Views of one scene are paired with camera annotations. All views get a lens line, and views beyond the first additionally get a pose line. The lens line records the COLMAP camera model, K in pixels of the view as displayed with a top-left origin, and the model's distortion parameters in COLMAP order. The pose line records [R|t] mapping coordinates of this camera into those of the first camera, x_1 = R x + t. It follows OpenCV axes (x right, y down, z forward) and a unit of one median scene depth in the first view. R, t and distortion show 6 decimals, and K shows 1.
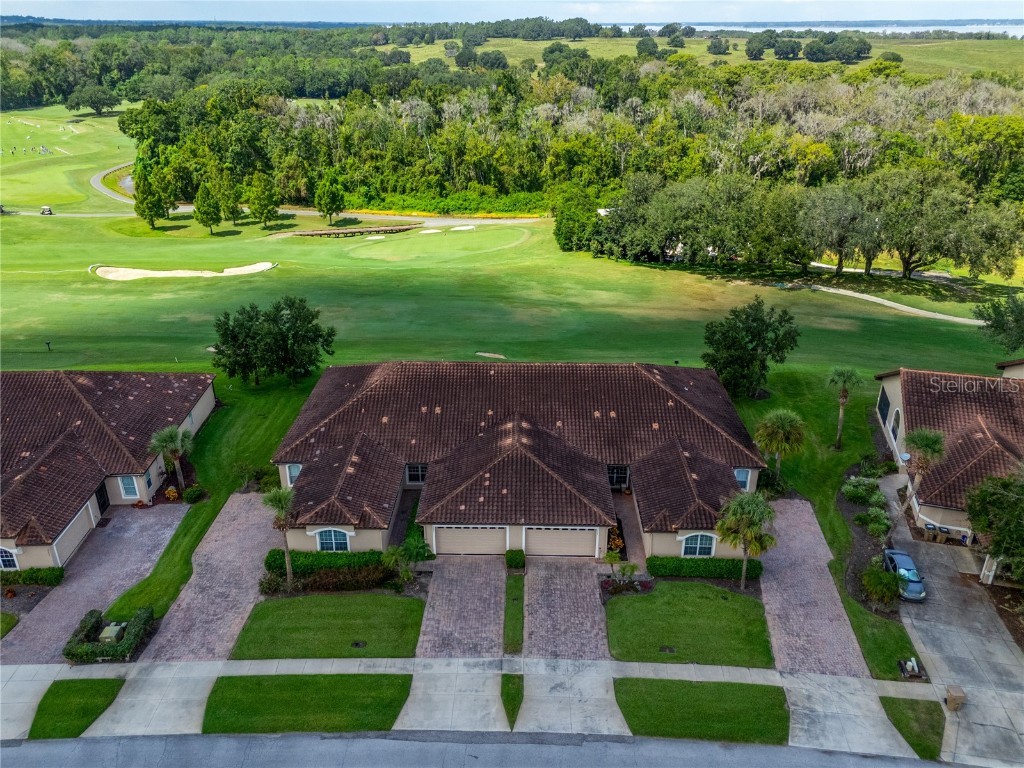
lens RADIAL K [[760.3, 0, 512.0], [0, 760.3, 384.0], [0, 0, 1]] dist [0.074679, -0.077240]
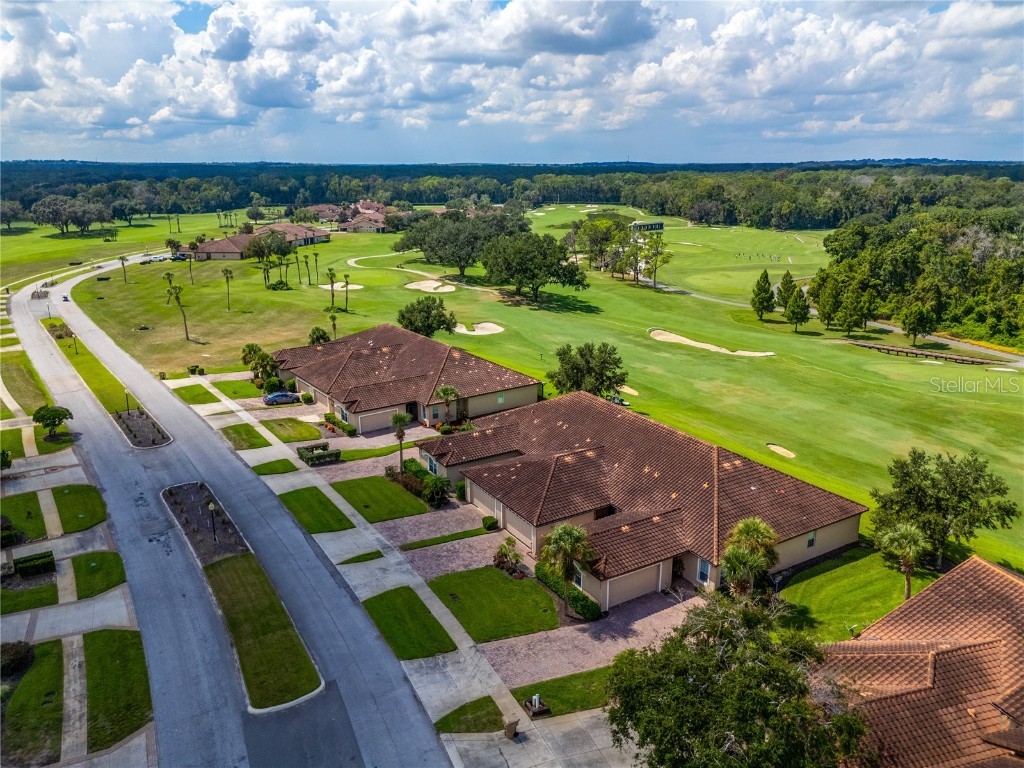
lens RADIAL K [[756.4, 0, 532.5], [0, 756.4, 385.4], [0, 0, 1]] dist [0.007253, 0.001210]
pose [[0.549632, 0.228463, -0.803561, 1.224193], [-0.348601, 0.936855, 0.027919, -0.066031], [0.759199, 0.264777, 0.594568, 0.261822]]
